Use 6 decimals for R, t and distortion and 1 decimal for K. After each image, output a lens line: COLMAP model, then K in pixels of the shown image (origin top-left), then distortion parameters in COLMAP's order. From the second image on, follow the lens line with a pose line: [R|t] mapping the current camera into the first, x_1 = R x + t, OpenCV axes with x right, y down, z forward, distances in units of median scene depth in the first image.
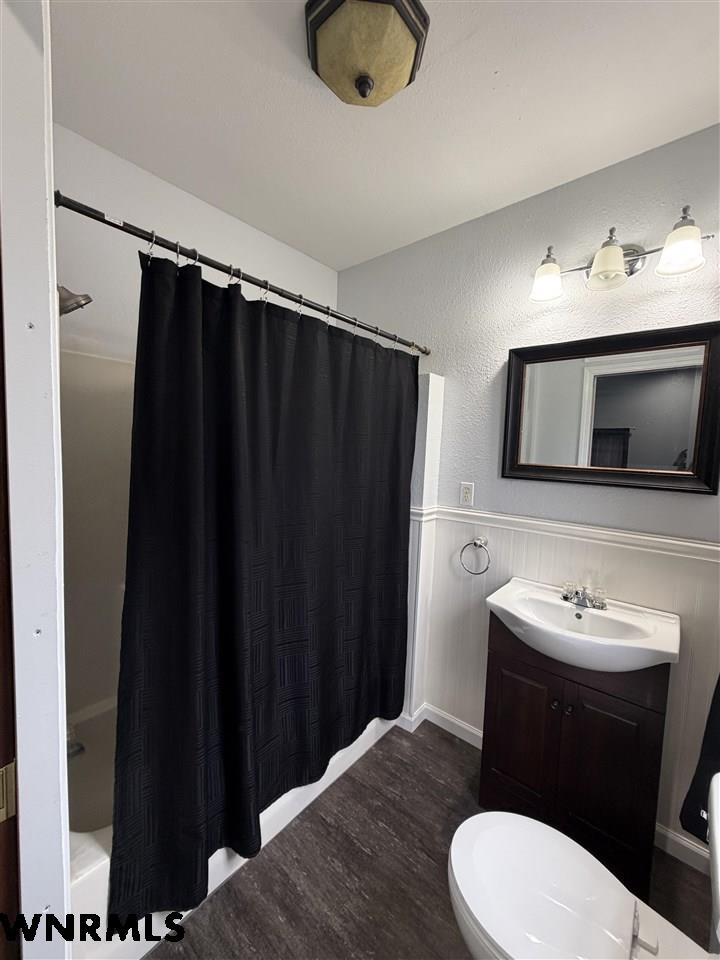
lens RADIAL K [[381.2, 0, 358.7], [0, 381.2, 477.6], [0, 0, 1]] dist [-0.000248, -0.000498]
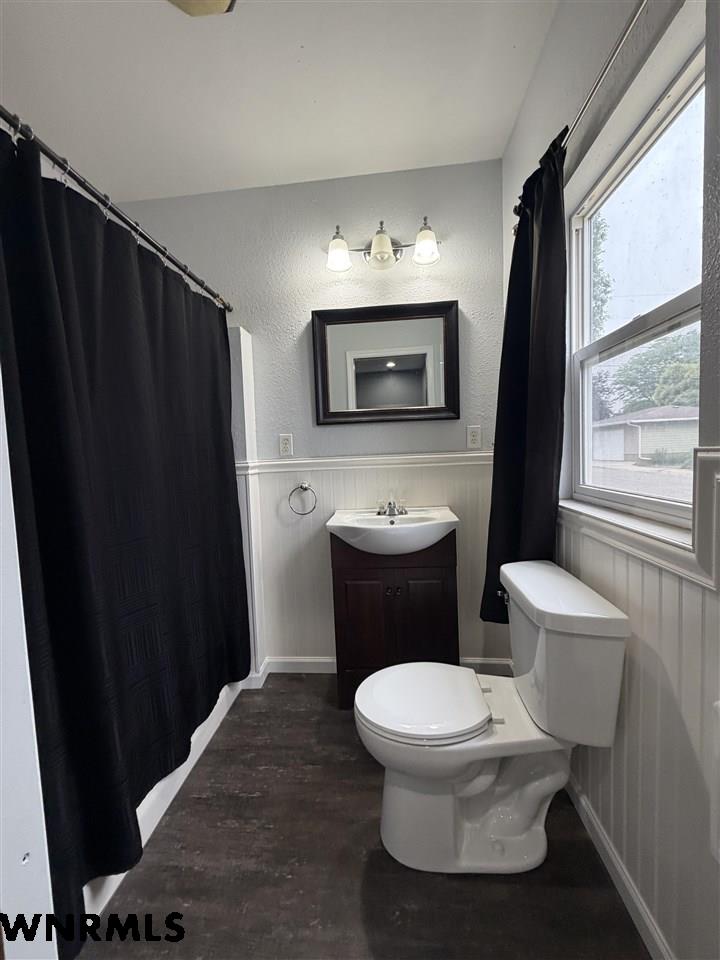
lens RADIAL K [[381.2, 0, 358.7], [0, 381.2, 477.9], [0, 0, 1]] dist [-0.000248, -0.000498]
pose [[0.811113, -0.104512, 0.575476, -0.211158], [0.111099, 0.993523, 0.023844, 0.157283], [-0.574241, 0.044594, 0.817471, 0.014051]]
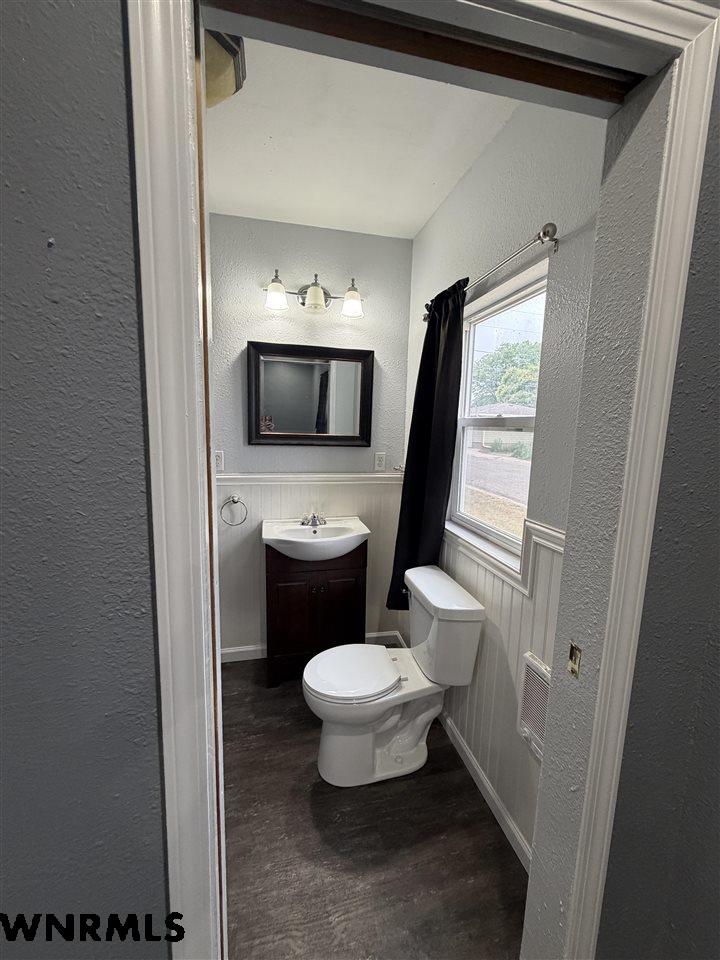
lens RADIAL K [[381.2, 0, 357.2], [0, 381.2, 478.1], [0, 0, 1]] dist [-0.000248, -0.000498]
pose [[0.592829, -0.127587, 0.795158, -0.470743], [0.054890, 0.991476, 0.118164, -0.021663], [-0.803456, -0.026405, 0.594779, -0.040930]]
